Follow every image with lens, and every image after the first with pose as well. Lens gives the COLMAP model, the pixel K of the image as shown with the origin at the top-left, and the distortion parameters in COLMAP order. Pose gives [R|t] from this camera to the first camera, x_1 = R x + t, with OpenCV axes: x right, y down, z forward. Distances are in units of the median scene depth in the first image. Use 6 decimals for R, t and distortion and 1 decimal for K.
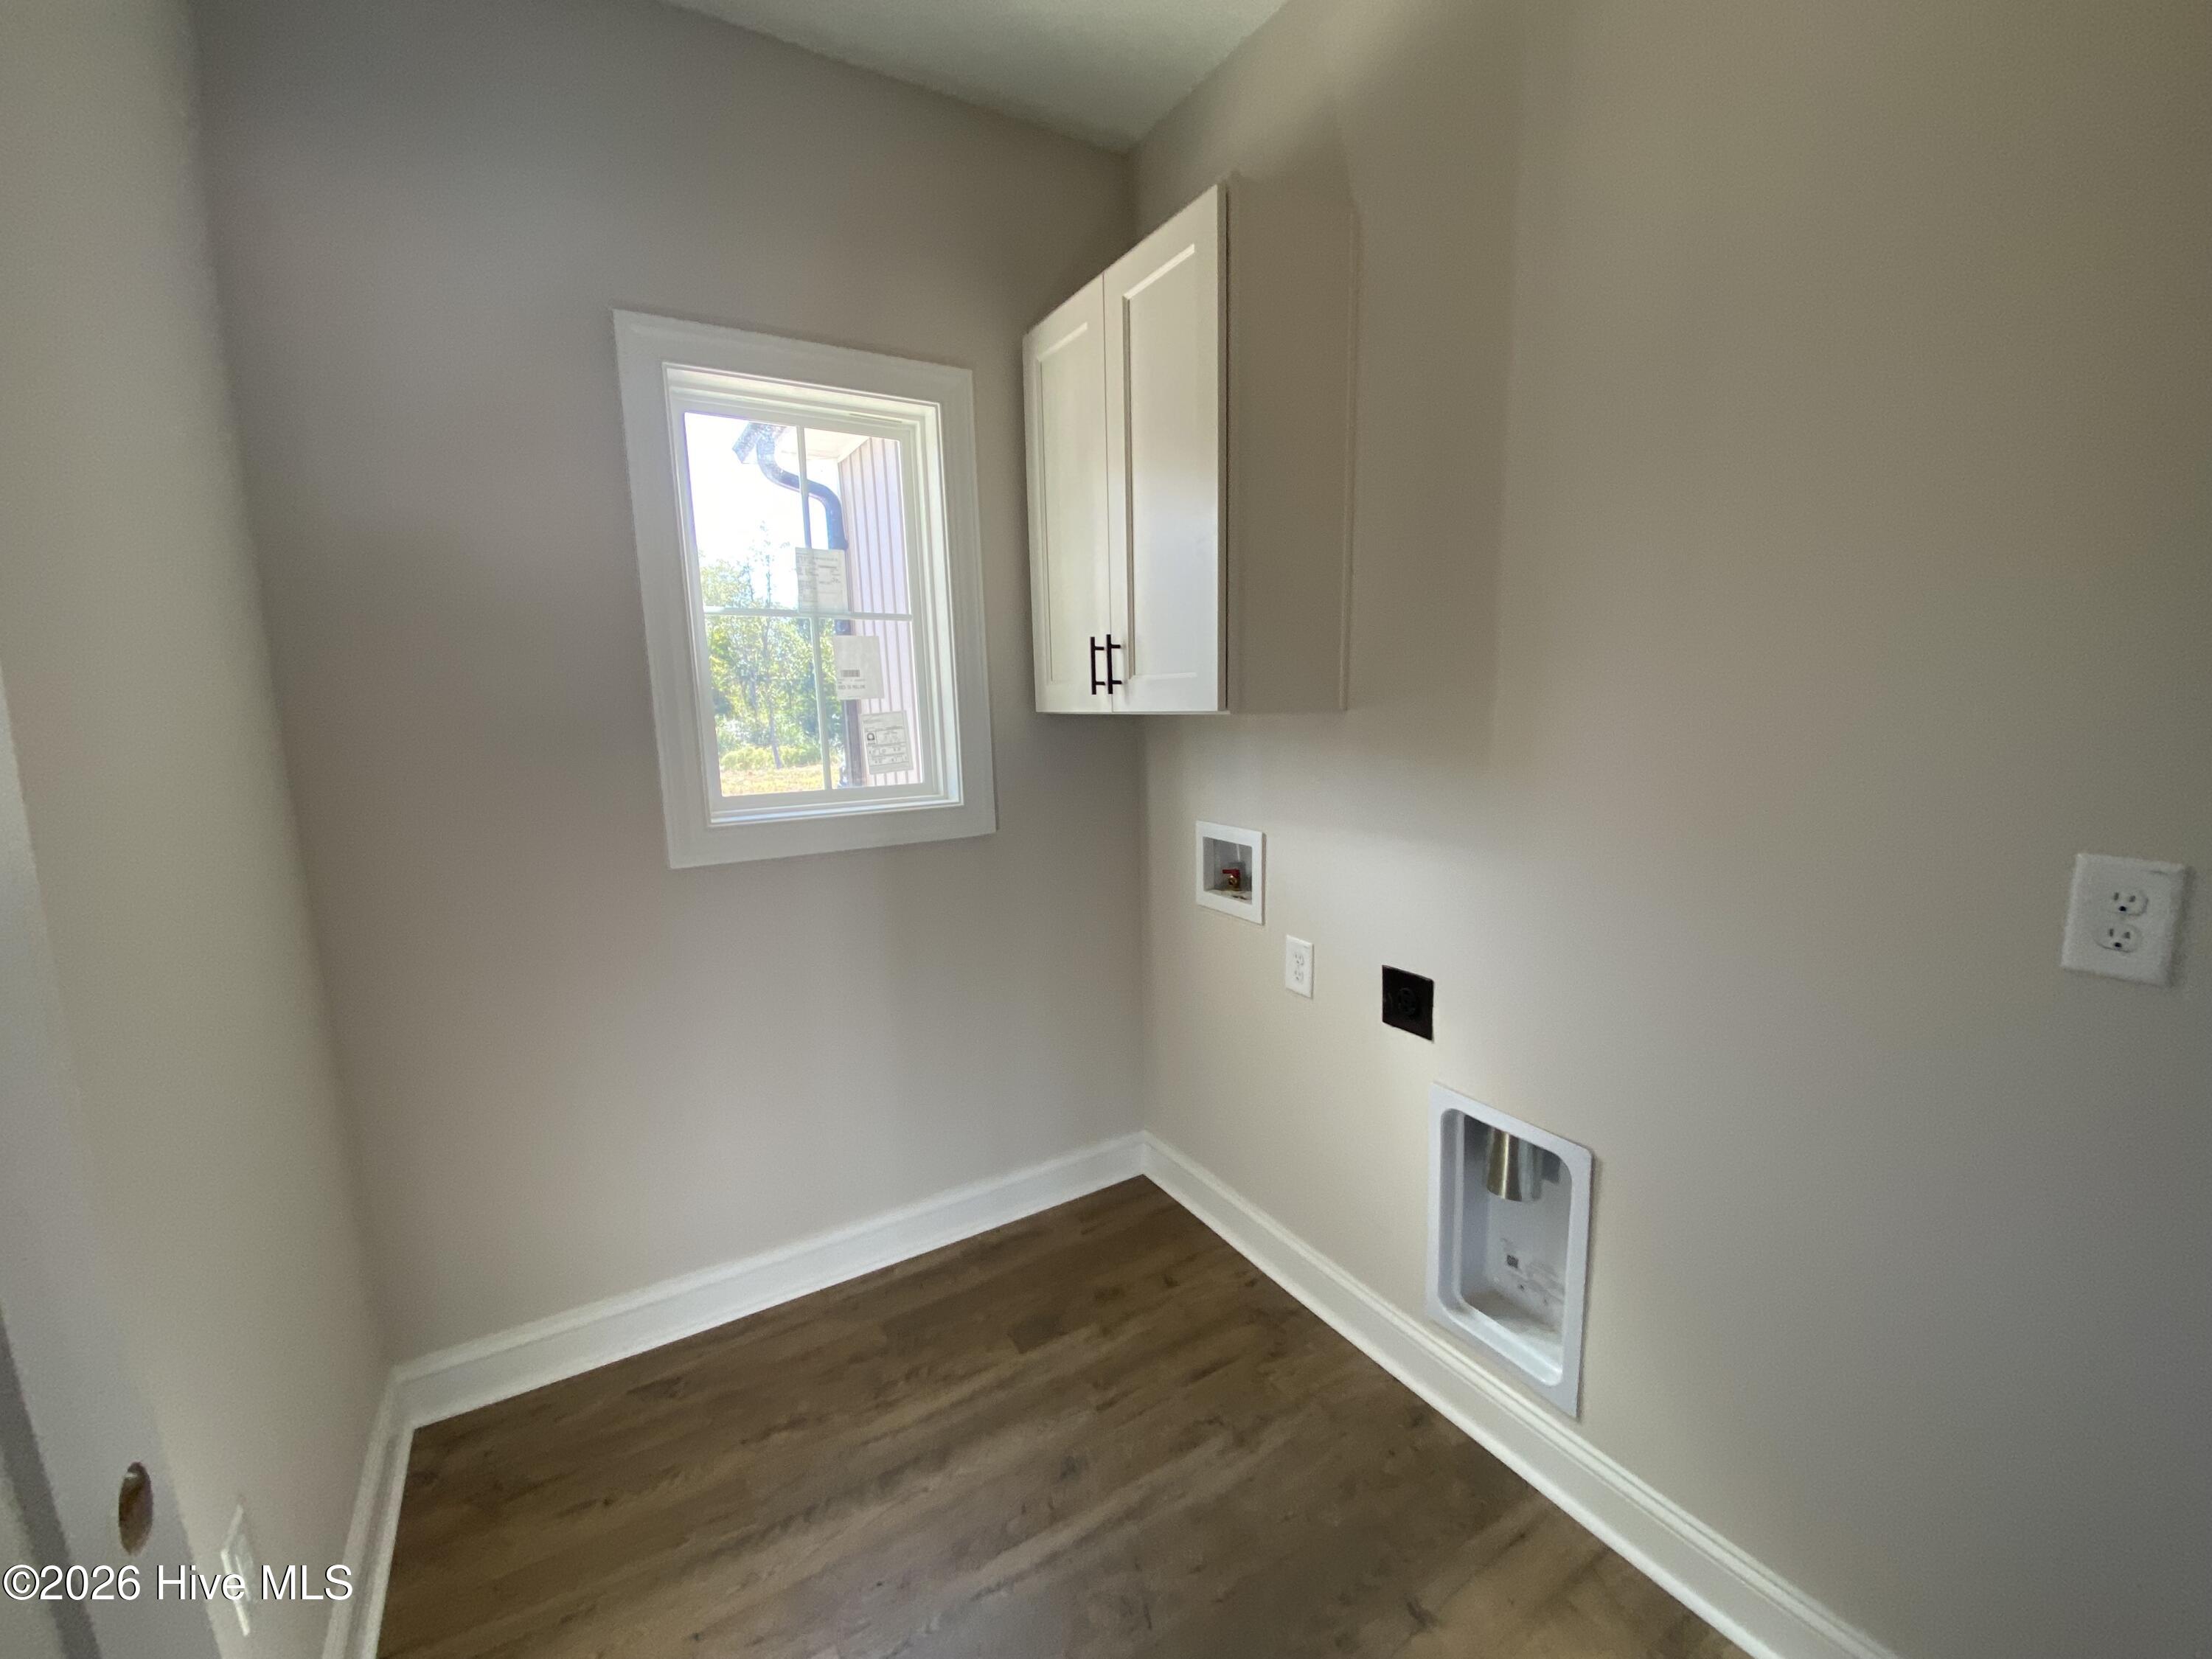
lens RADIAL K [[879.4, 0, 1106.0], [0, 879.4, 829.5], [0, 0, 1]] dist [0.107946, -0.000087]
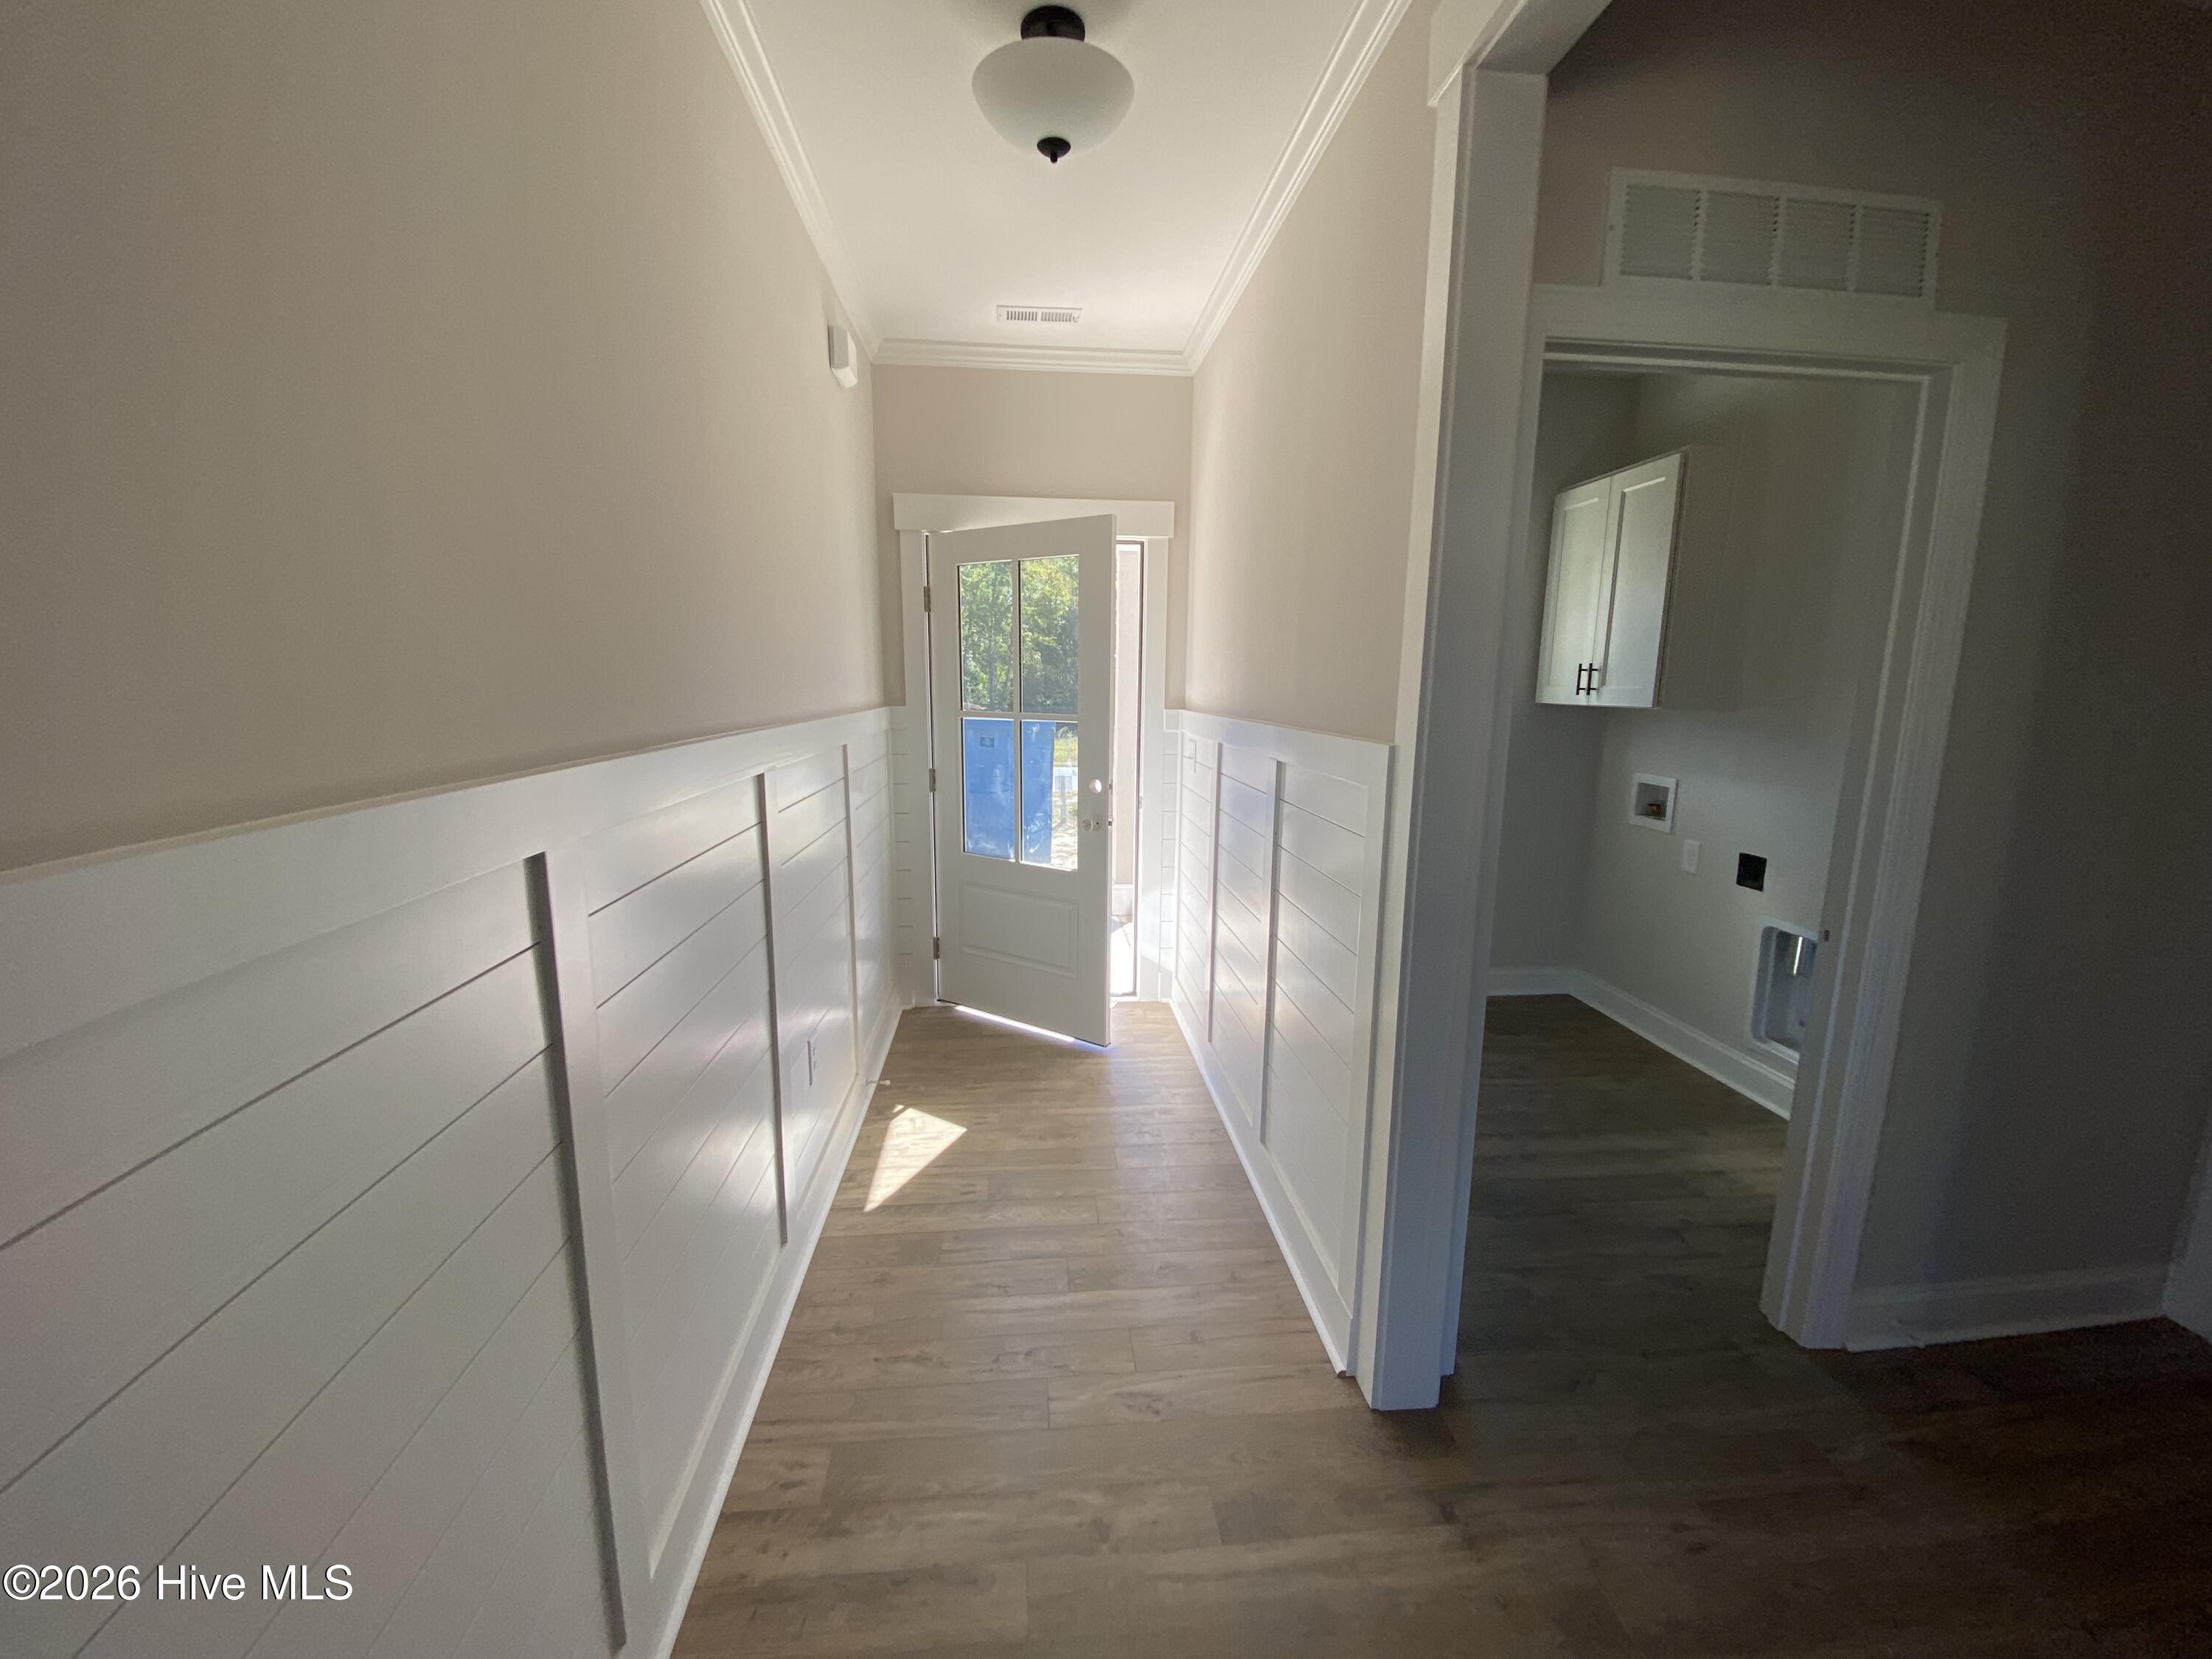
lens RADIAL K [[893.6, 0, 1145.7], [0, 893.6, 826.1], [0, 0, 1]] dist [0.031990, 0.000007]
pose [[0.912175, 0.106813, -0.395637, -0.063328], [-0.102269, 0.994222, 0.032626, 0.150025], [0.396836, 0.010701, 0.917827, -1.081343]]
